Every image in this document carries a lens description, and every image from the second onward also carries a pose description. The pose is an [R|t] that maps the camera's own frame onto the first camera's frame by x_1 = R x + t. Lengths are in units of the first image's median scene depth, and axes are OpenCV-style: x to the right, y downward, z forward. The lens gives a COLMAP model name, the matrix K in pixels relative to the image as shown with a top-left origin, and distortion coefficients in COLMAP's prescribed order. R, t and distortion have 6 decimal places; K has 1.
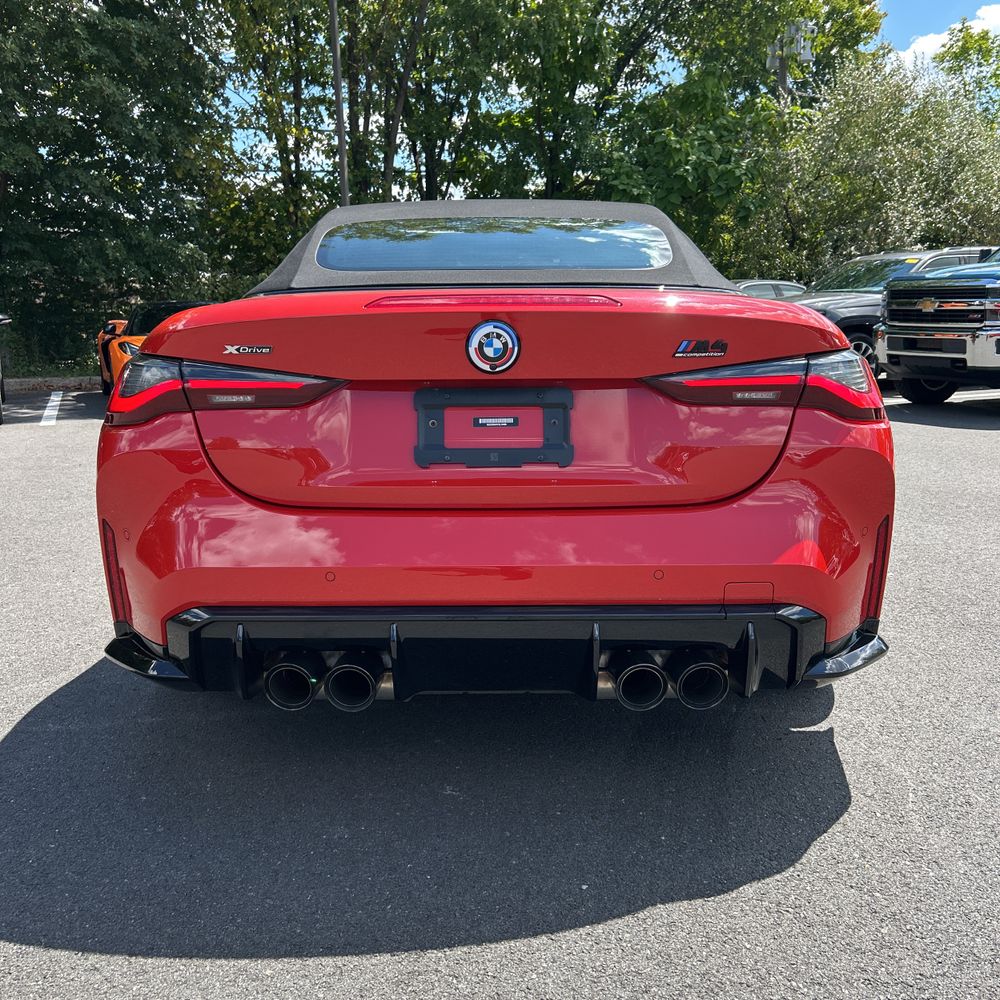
lens RADIAL K [[1020.1, 0, 461.0], [0, 1020.1, 489.4], [0, 0, 1]] dist [0.000930, 0.041811]
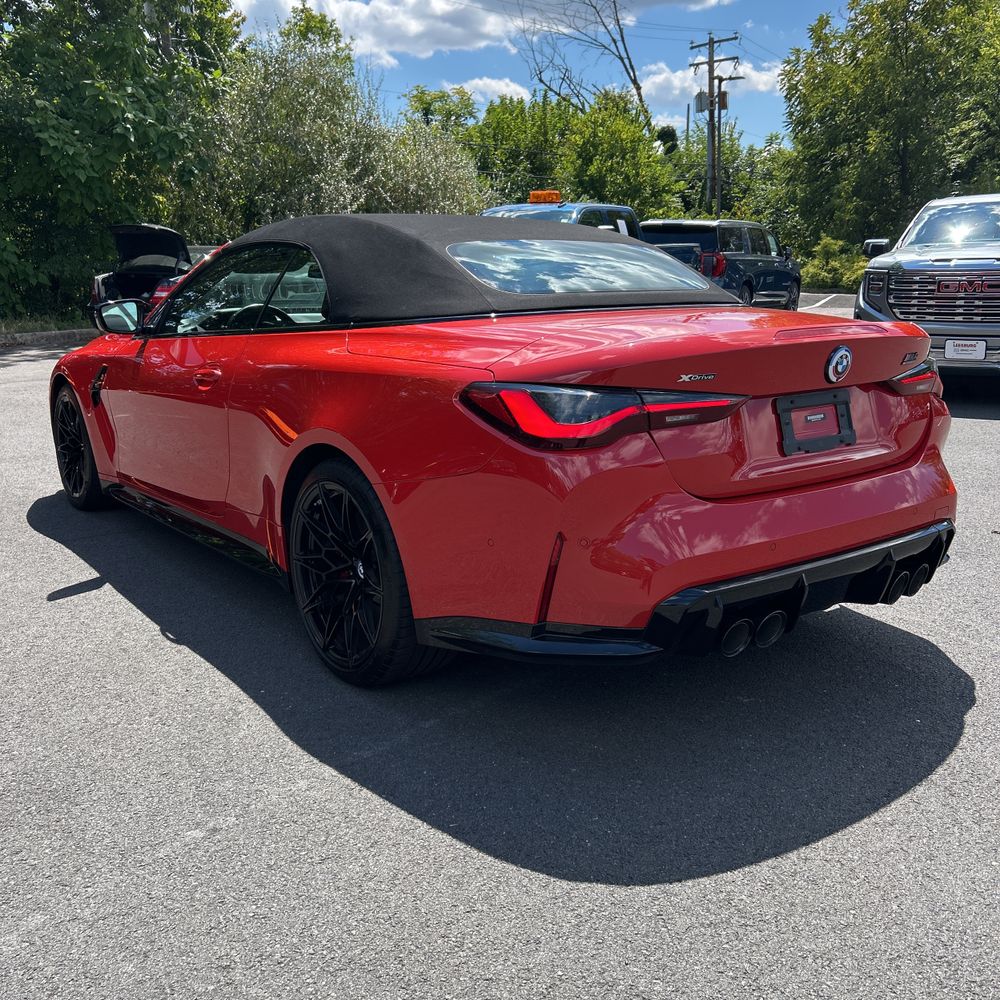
lens RADIAL K [[1024.1, 0, 500.0], [0, 1024.1, 500.0], [0, 0, 1]] dist [0.015381, -0.022616]
pose [[0.793550, -0.135939, 0.593126, -1.132856], [0.105618, 0.990702, 0.085753, -0.119220], [-0.599269, -0.005405, 0.800530, 0.146581]]
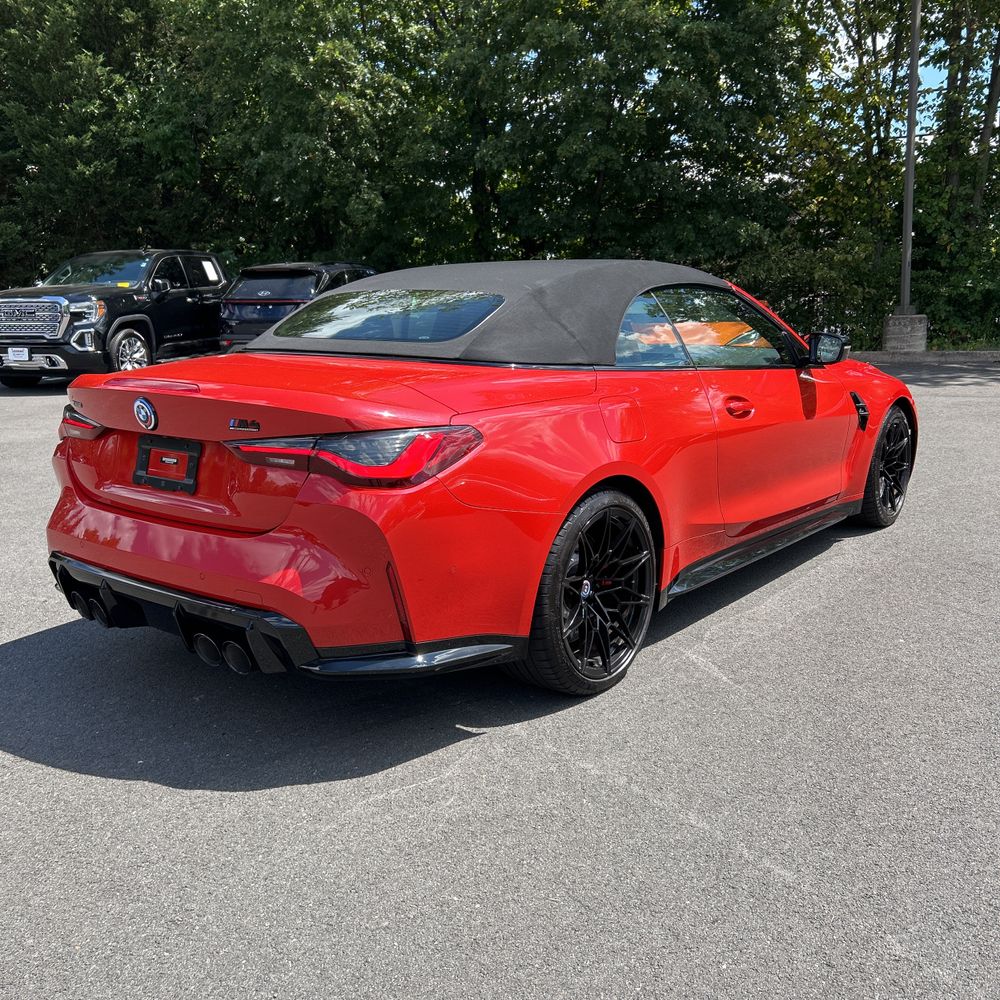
lens RADIAL K [[980.3, 0, 462.6], [0, 980.3, 499.2], [0, 0, 1]] dist [0.048230, -0.173064]
pose [[0.806892, 0.124280, -0.577478, 1.245803], [-0.095266, 0.992198, 0.080420, -0.168566], [0.582967, -0.009876, 0.812436, 0.054141]]
